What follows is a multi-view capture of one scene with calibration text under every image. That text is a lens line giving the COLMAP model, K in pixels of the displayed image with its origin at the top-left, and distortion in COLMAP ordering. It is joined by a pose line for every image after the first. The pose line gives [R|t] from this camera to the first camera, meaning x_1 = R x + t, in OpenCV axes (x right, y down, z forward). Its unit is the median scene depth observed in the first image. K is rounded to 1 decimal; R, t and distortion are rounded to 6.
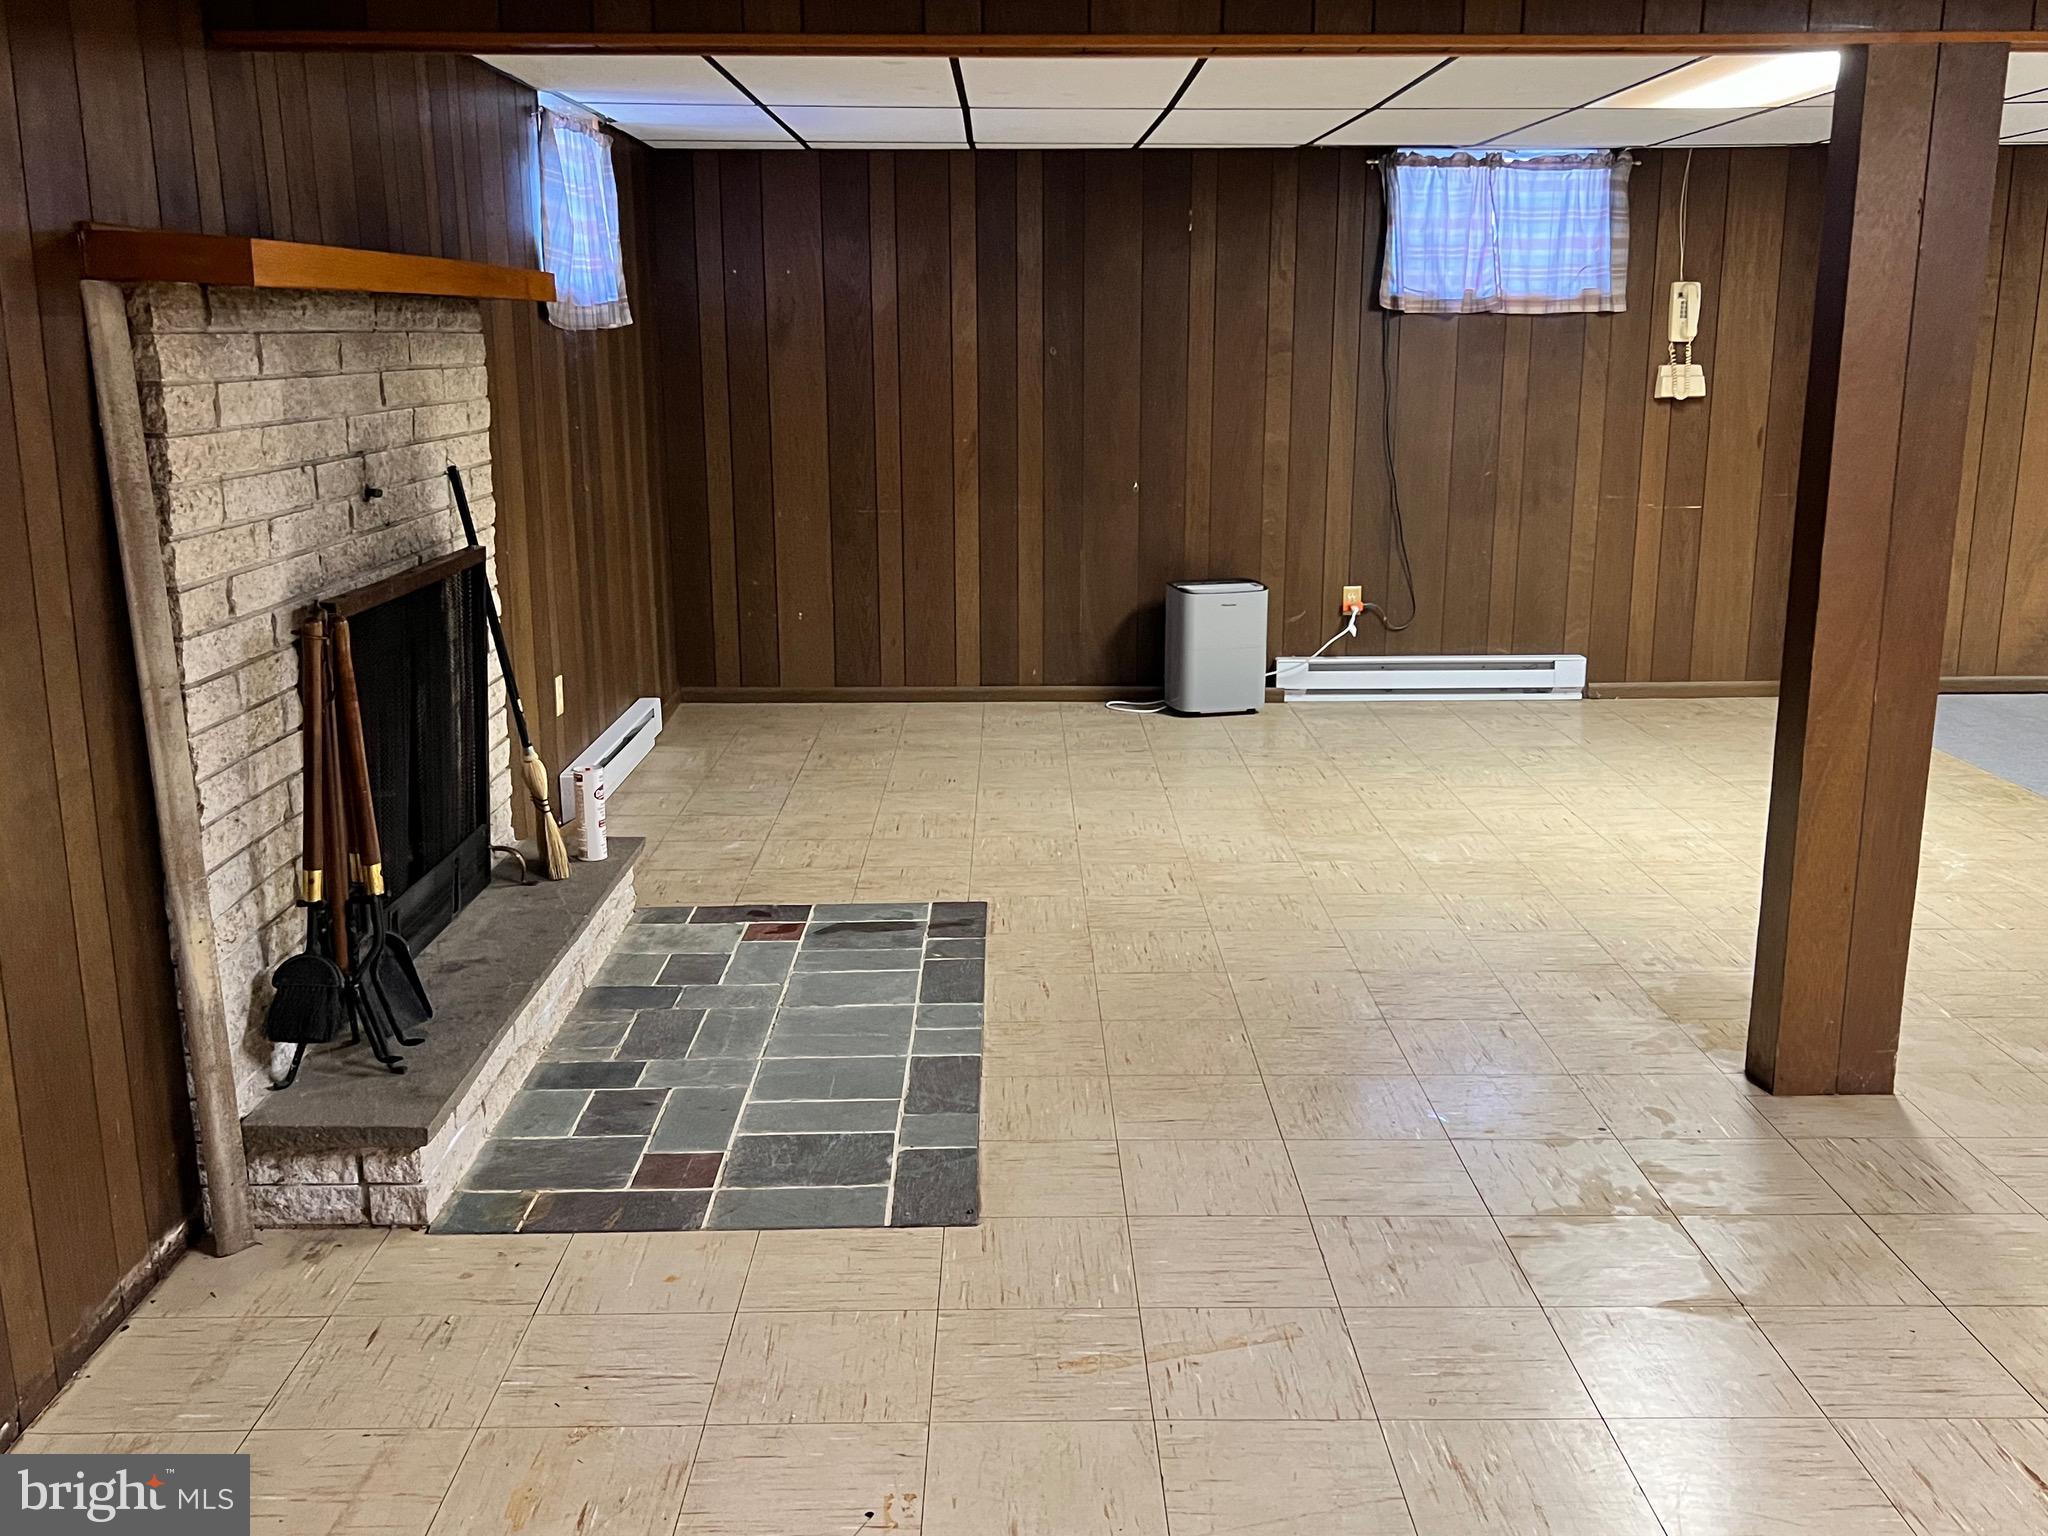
lens RADIAL K [[1871.1, 0, 1024.0], [0, 1871.1, 768.0], [0, 0, 1]] dist [0.131101, -0.247159]
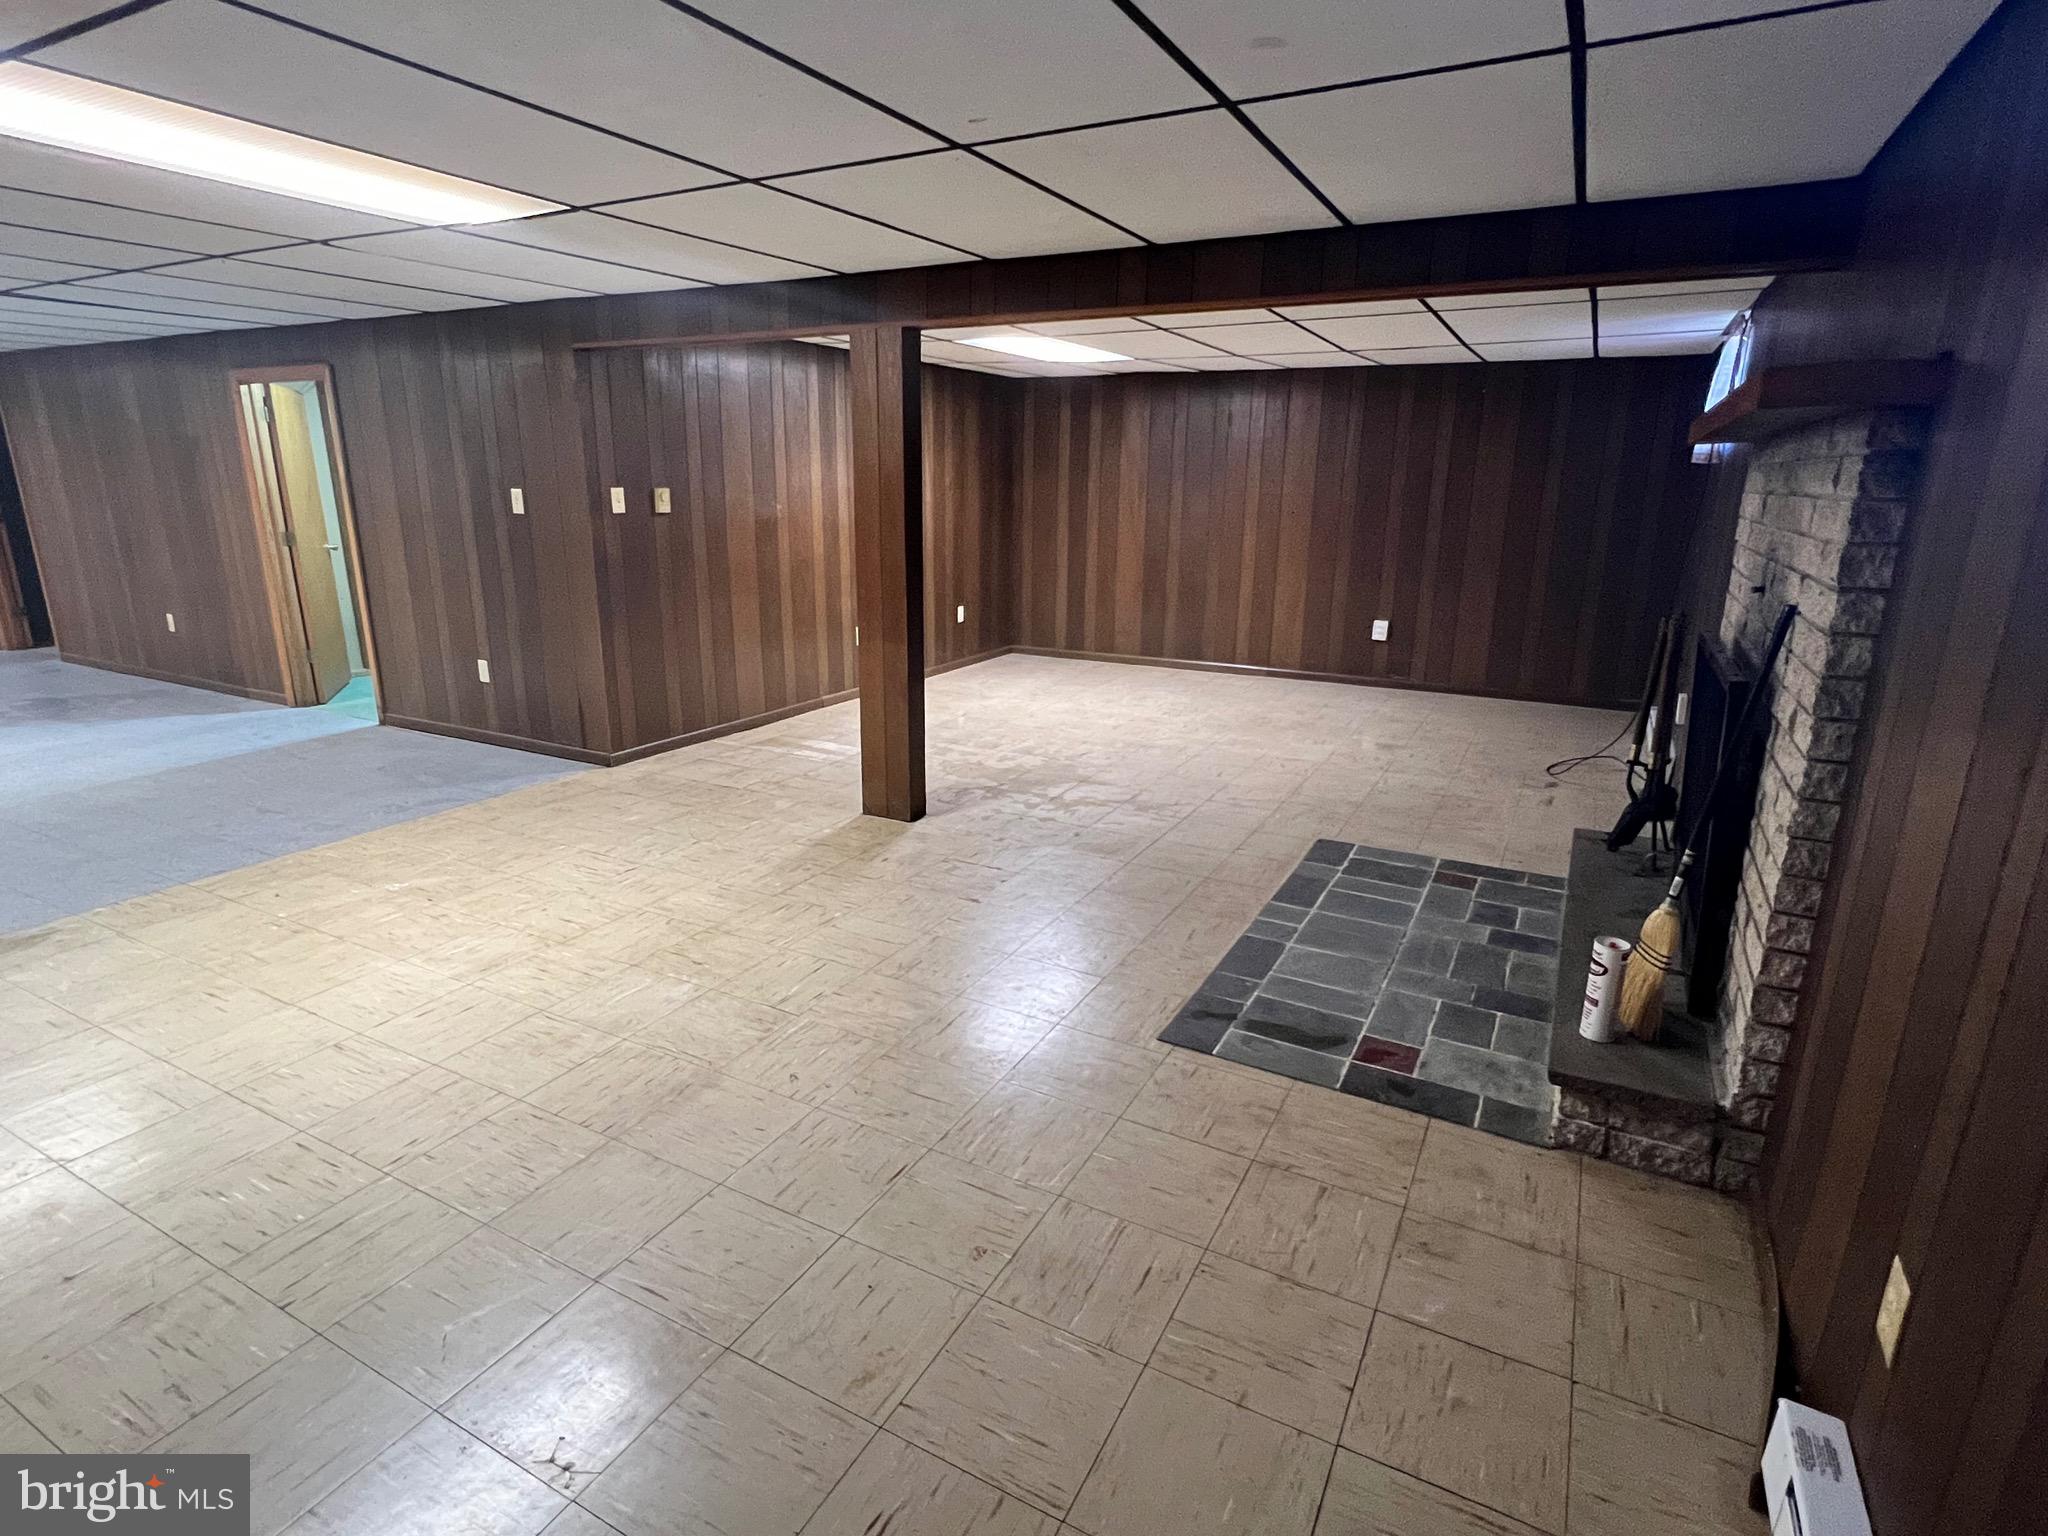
lens RADIAL K [[1059.9, 0, 1014.9], [0, 1059.9, 765.6], [0, 0, 1]] dist [0.004930, -0.000701]
pose [[-0.875549, -0.135277, 0.463803, -0.208425], [0.100279, 0.888208, 0.448365, -0.337605], [-0.472607, 0.439075, -0.764105, 1.513418]]
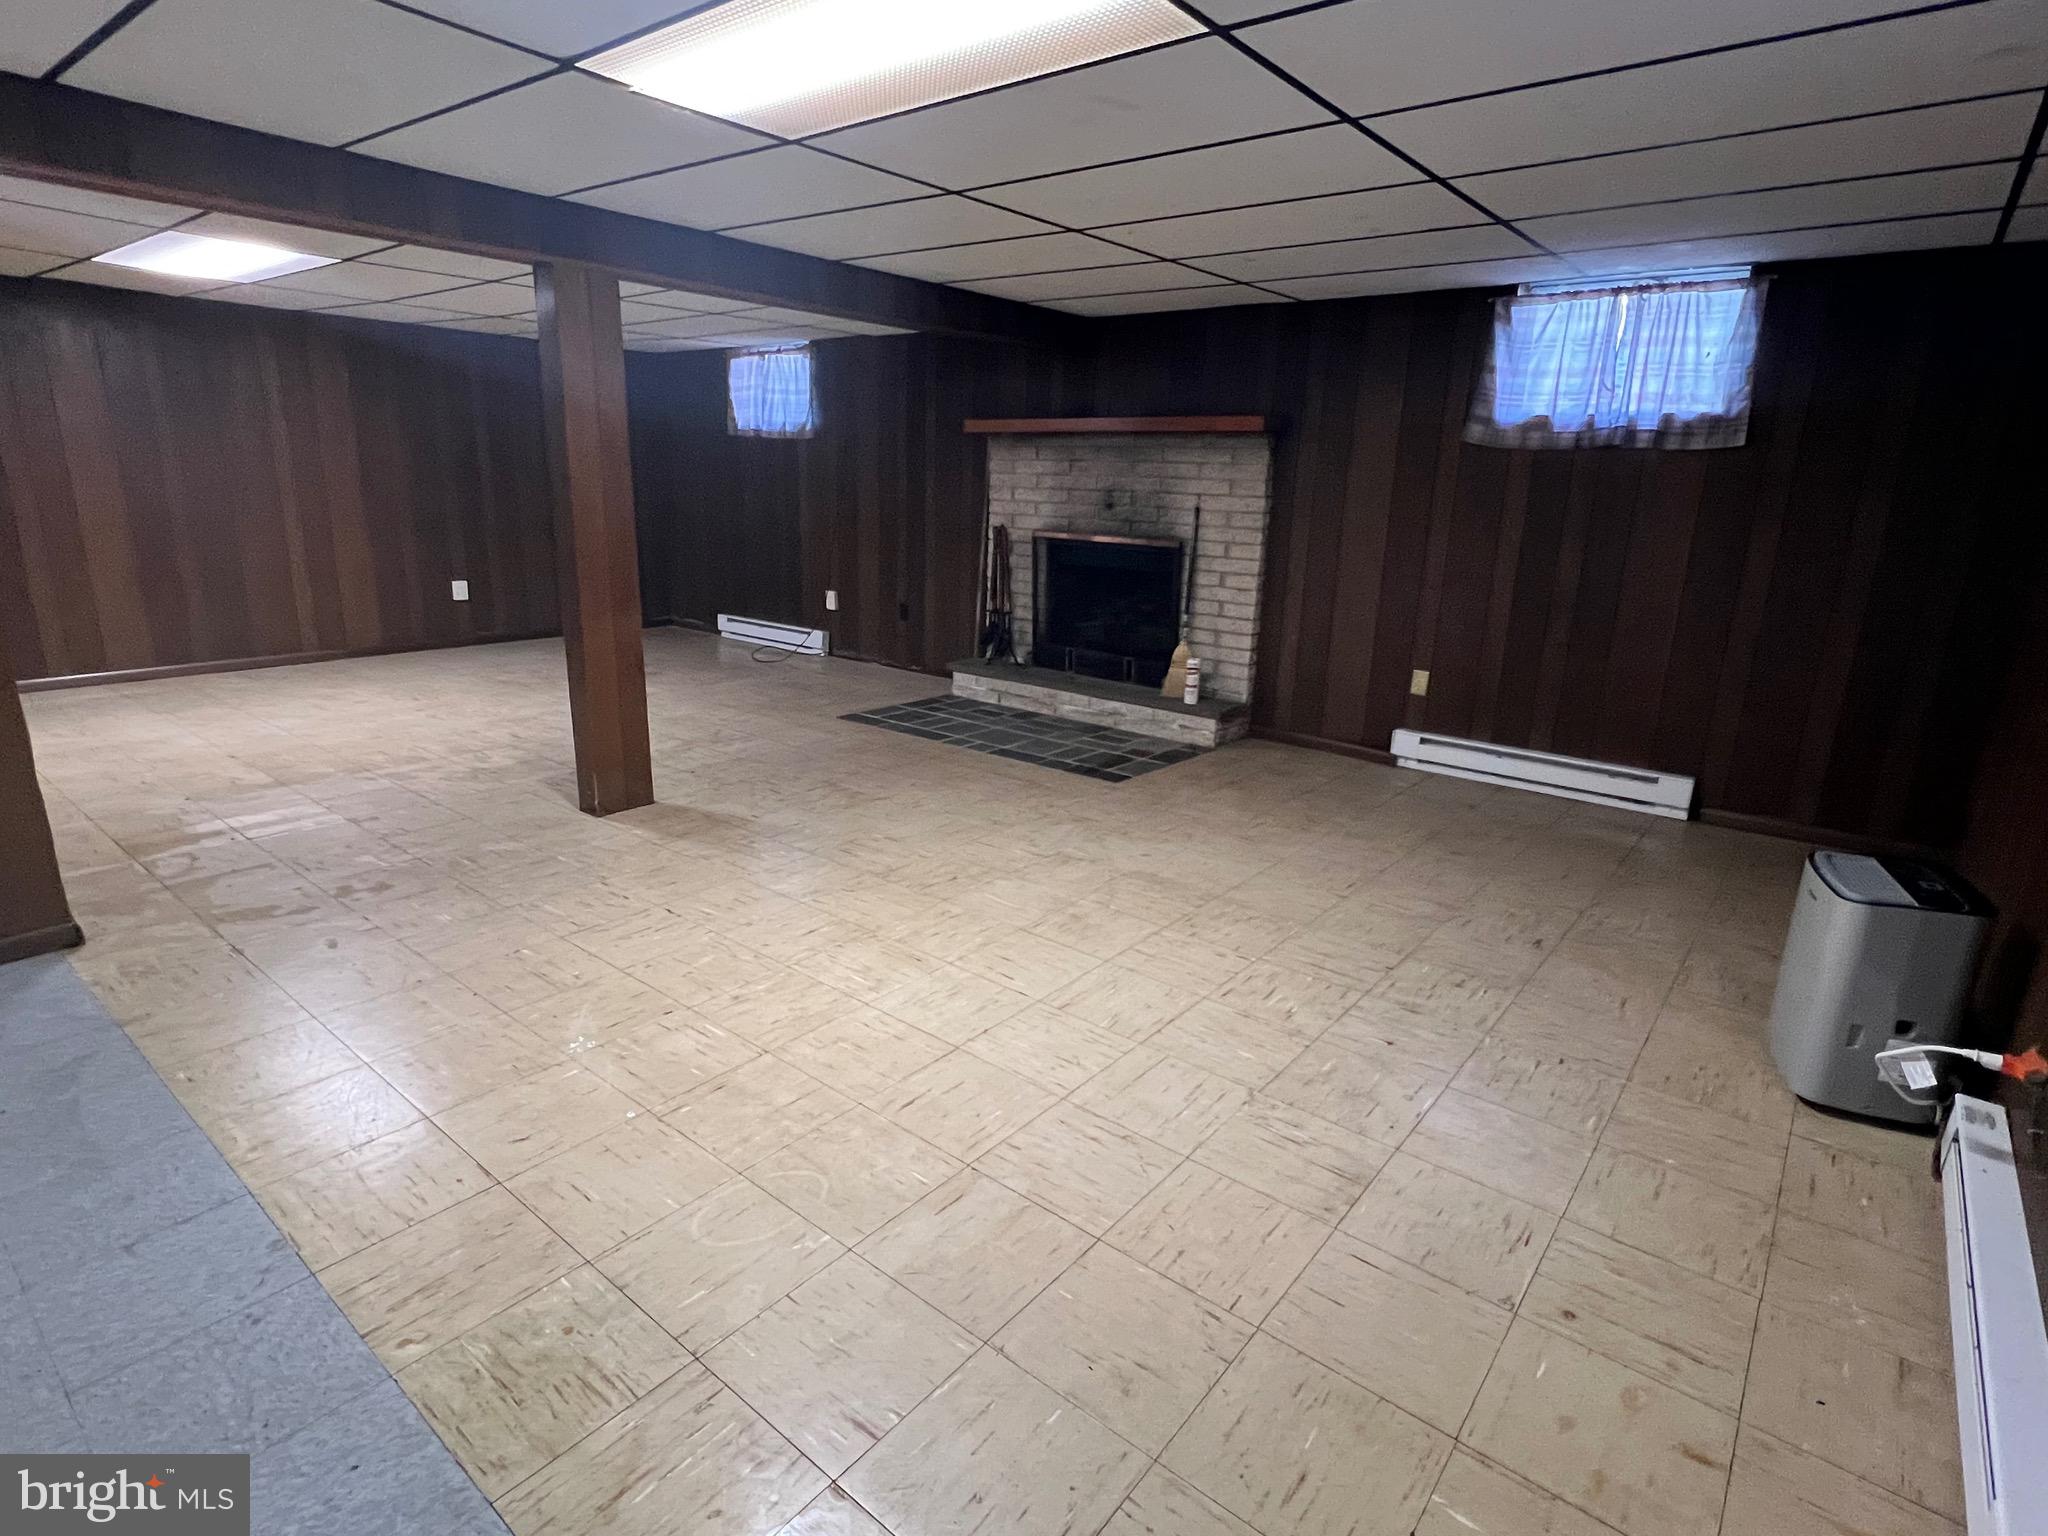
lens RADIAL K [[1059.9, 0, 1014.9], [0, 1059.9, 765.6], [0, 0, 1]] dist [0.004930, -0.000701]
pose [[-0.638184, 0.188221, -0.746521, 0.799991], [-0.200665, 0.895472, 0.397320, -0.323547], [0.743273, 0.403364, -0.533707, 1.550718]]
